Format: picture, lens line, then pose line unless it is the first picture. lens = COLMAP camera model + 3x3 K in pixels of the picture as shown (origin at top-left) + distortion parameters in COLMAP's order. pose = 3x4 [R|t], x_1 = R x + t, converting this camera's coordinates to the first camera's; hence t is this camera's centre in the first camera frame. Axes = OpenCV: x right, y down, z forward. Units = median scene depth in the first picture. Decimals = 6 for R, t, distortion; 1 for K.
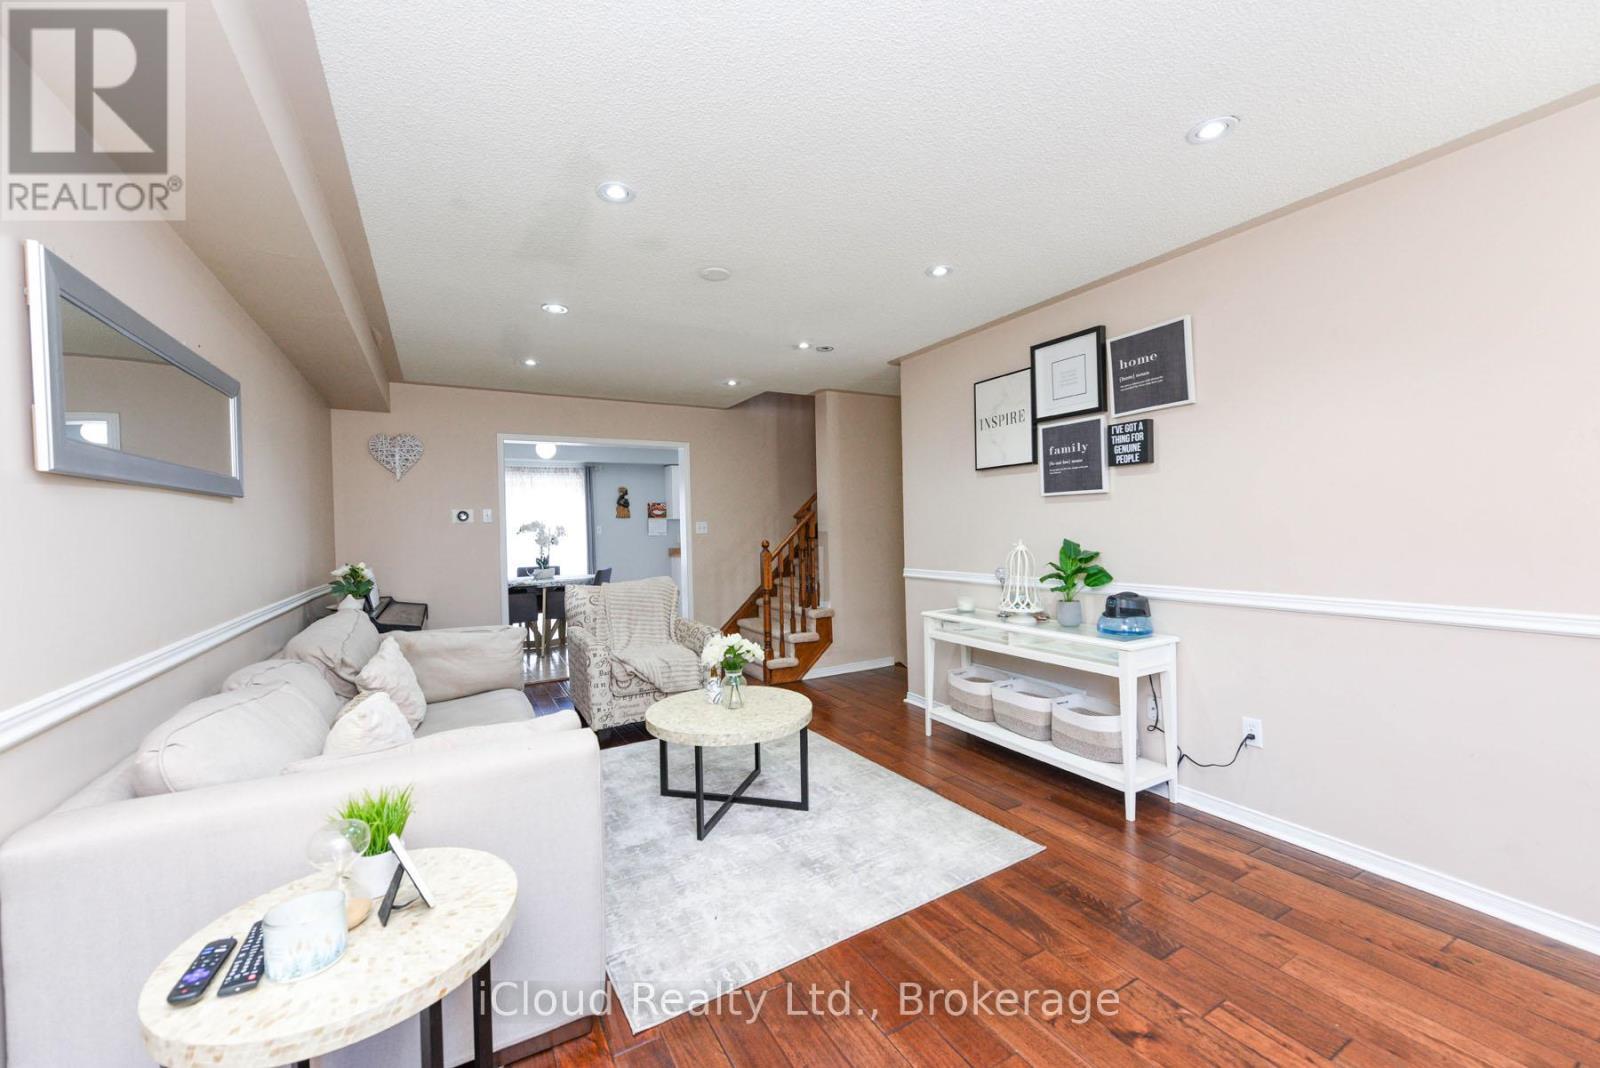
lens RADIAL K [[623.0, 0, 802.6], [0, 623.0, 532.3], [0, 0, 1]] dist [0.007281, -0.000415]
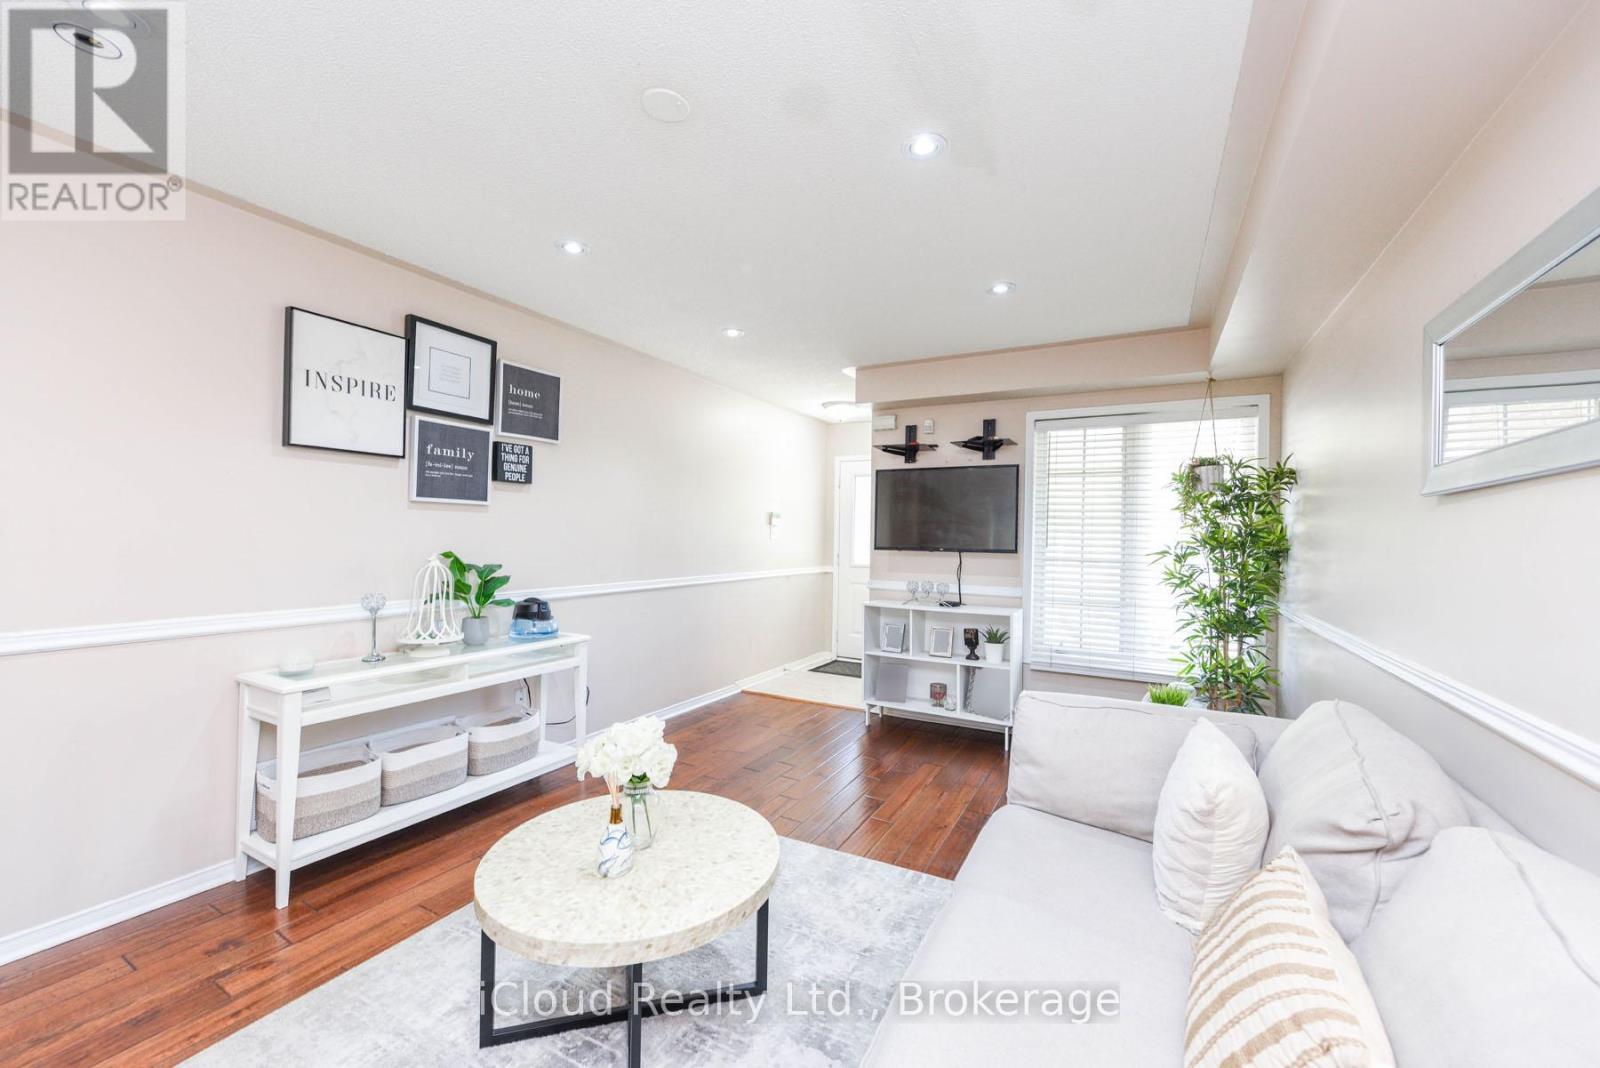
lens RADIAL K [[623.0, 0, 802.6], [0, 623.0, 532.3], [0, 0, 1]] dist [0.007281, -0.000415]
pose [[-0.519611, 0.018234, 0.854208, -0.650246], [0.001690, 0.999792, -0.020314, 0.001817], [-0.854401, -0.009111, -0.519534, 1.100317]]
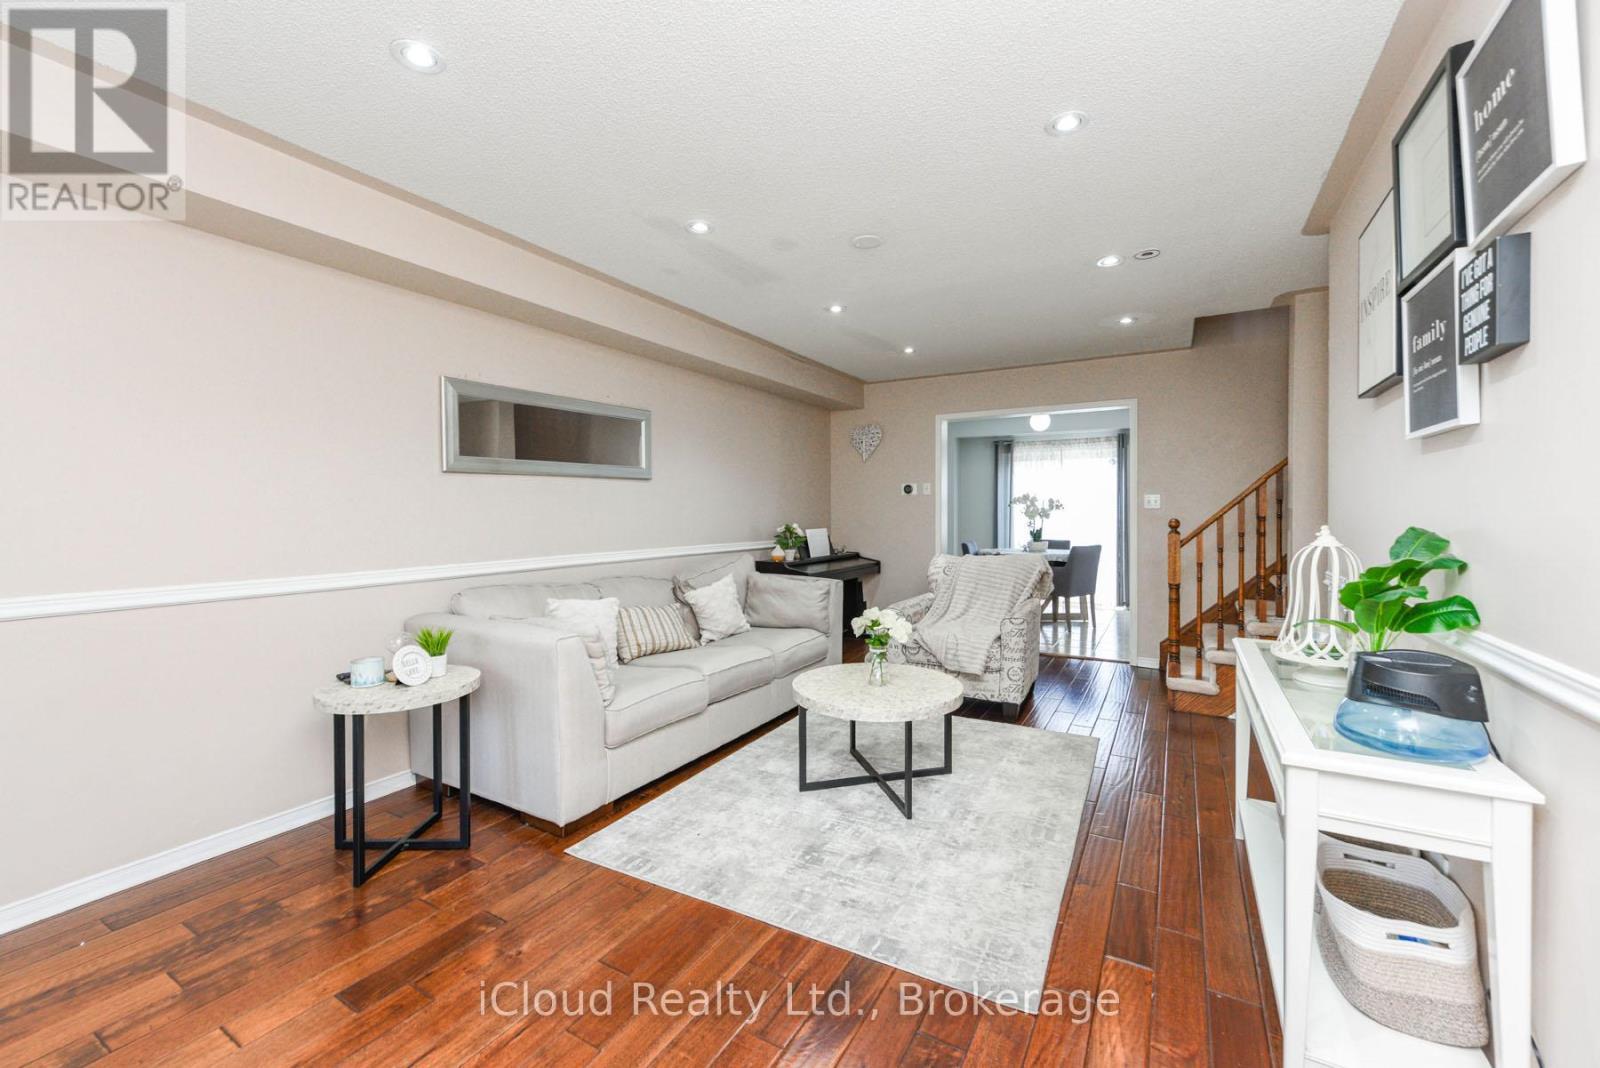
lens RADIAL K [[640.9, 0, 819.0], [0, 640.9, 515.3], [0, 0, 1]] dist [0.001277, -0.000217]
pose [[0.511430, 0.028264, -0.858860, 0.647249], [-0.016528, 0.999598, 0.023053, -0.003509], [0.859166, 0.002405, 0.511691, 0.385441]]
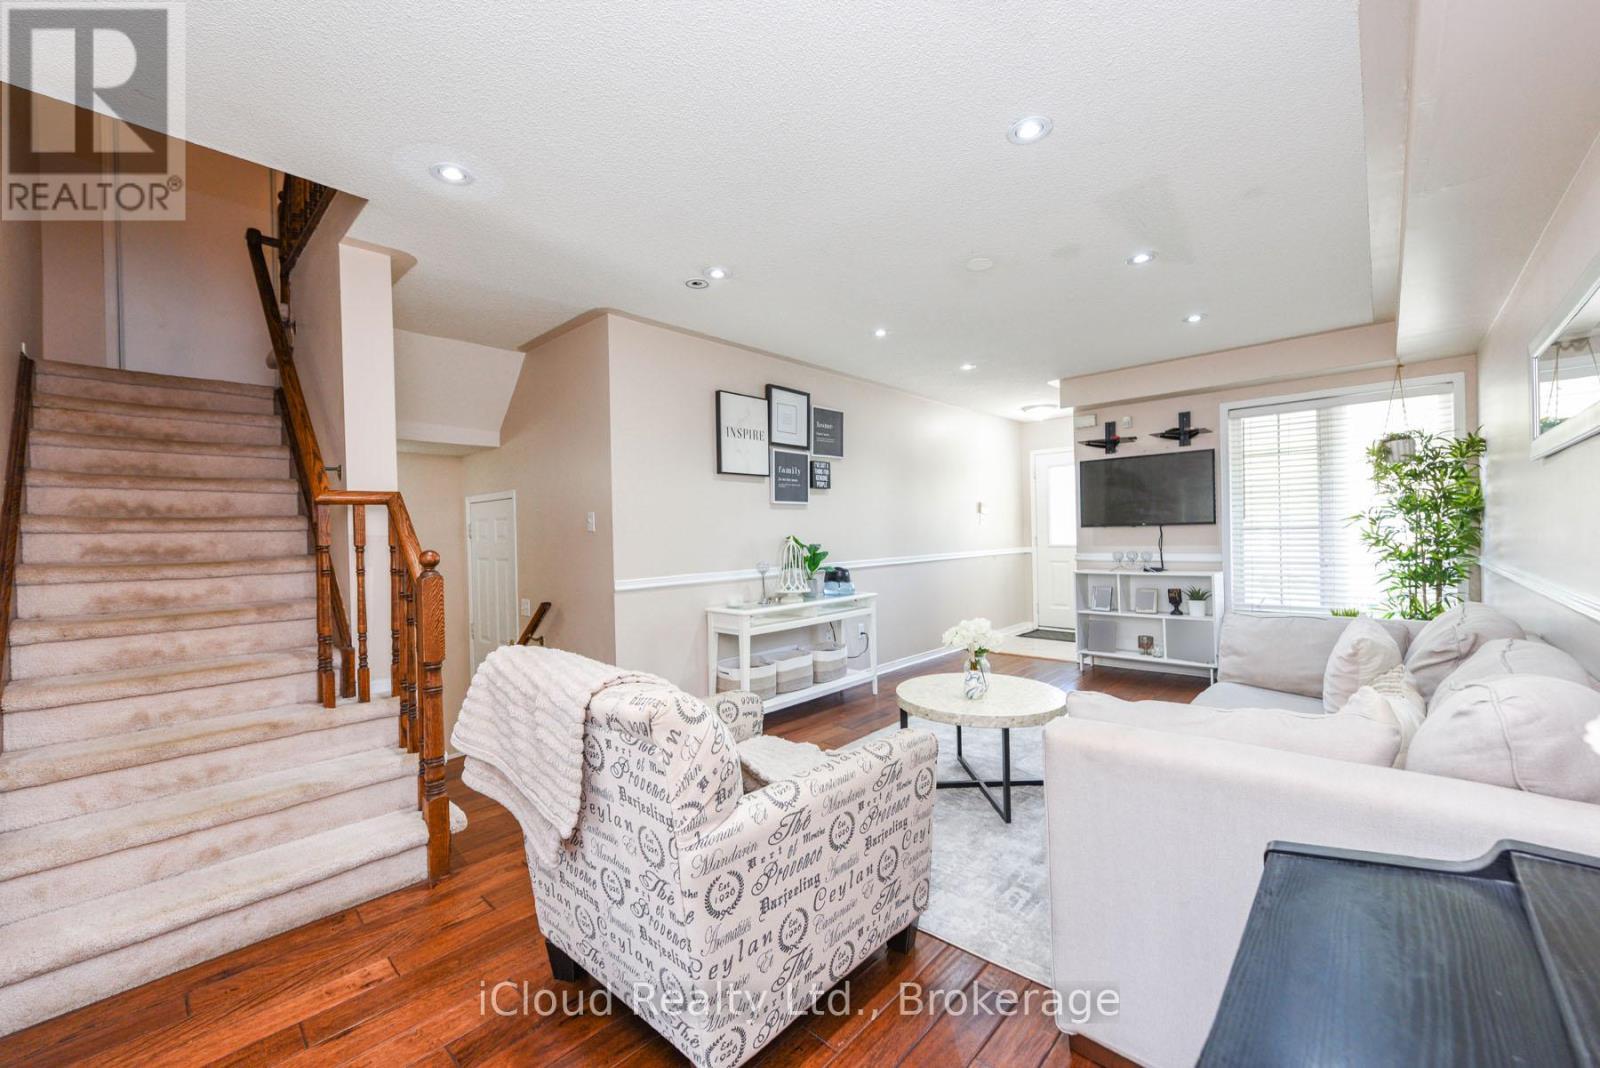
lens RADIAL K [[623.0, 0, 802.6], [0, 623.0, 532.3], [0, 0, 1]] dist [0.007281, -0.000415]
pose [[-0.293647, 0.030005, 0.955443, -0.943576], [0.037199, 0.999109, -0.019944, 0.032265], [-0.955190, 0.029685, -0.294501, 1.469291]]
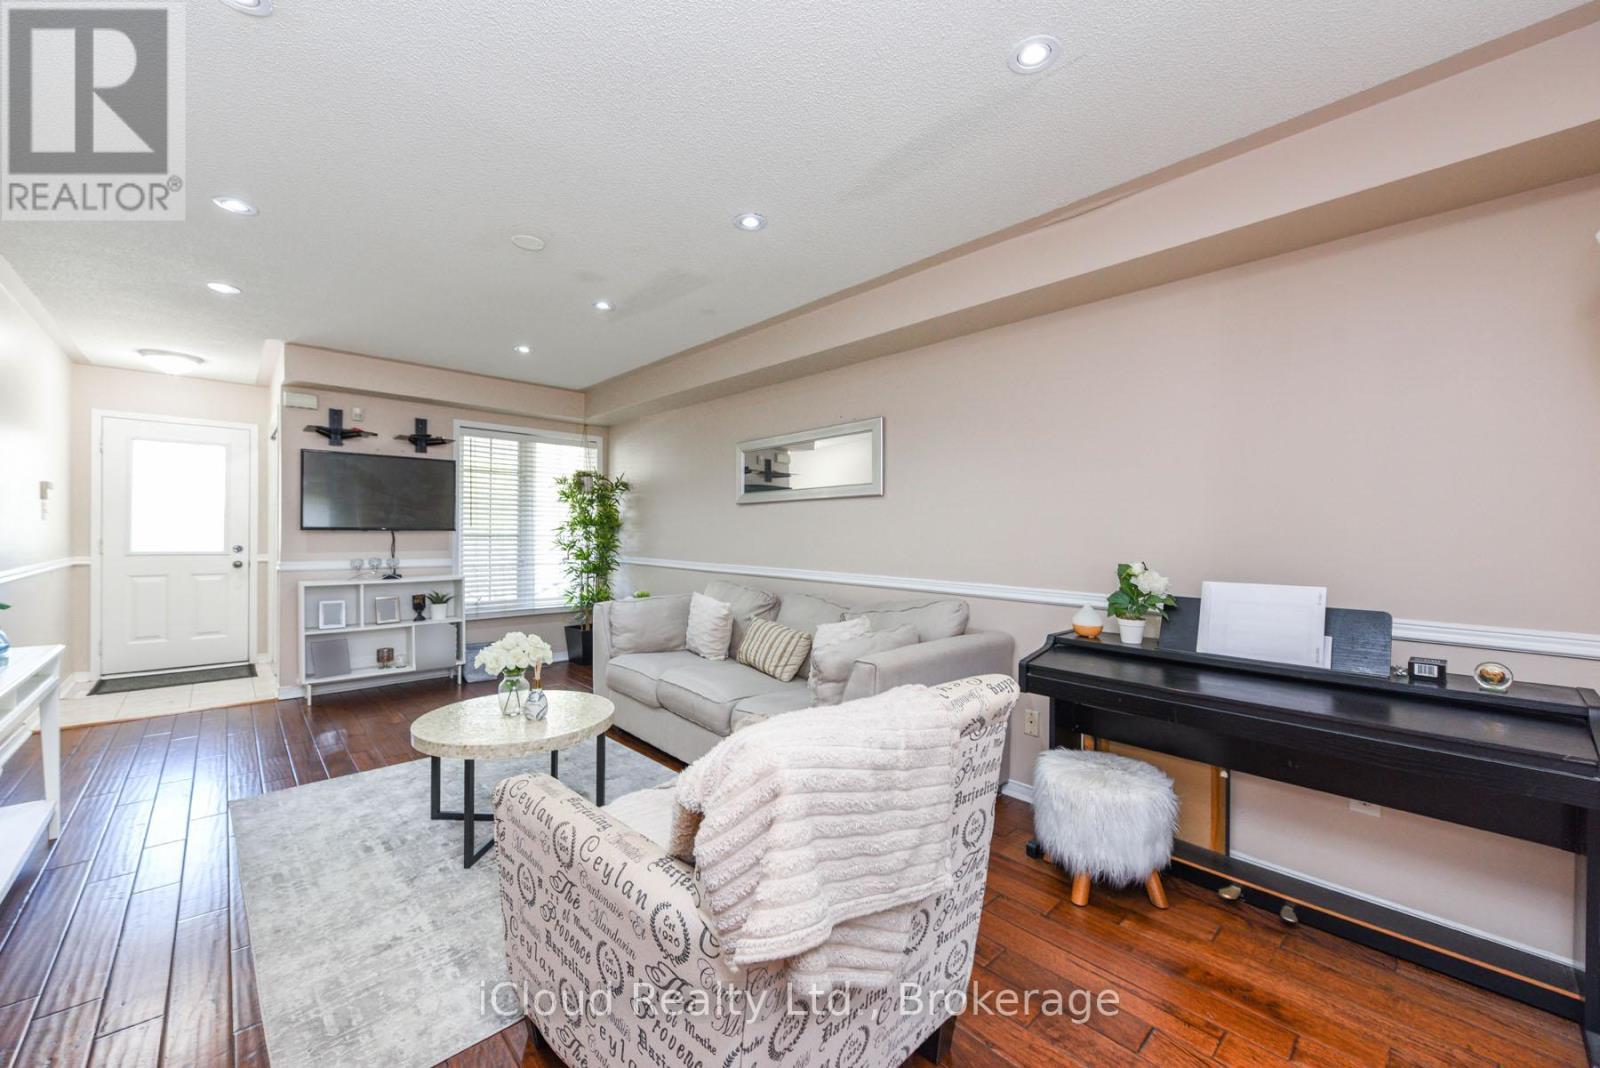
lens RADIAL K [[633.6, 0, 792.2], [0, 633.6, 532.5], [0, 0, 1]] dist [0.008295, -0.000094]
pose [[-0.978264, 0.011893, -0.207023, -0.297645], [0.009140, 0.999857, 0.014250, 0.008124], [0.207163, 0.012048, -0.978232, 1.864466]]
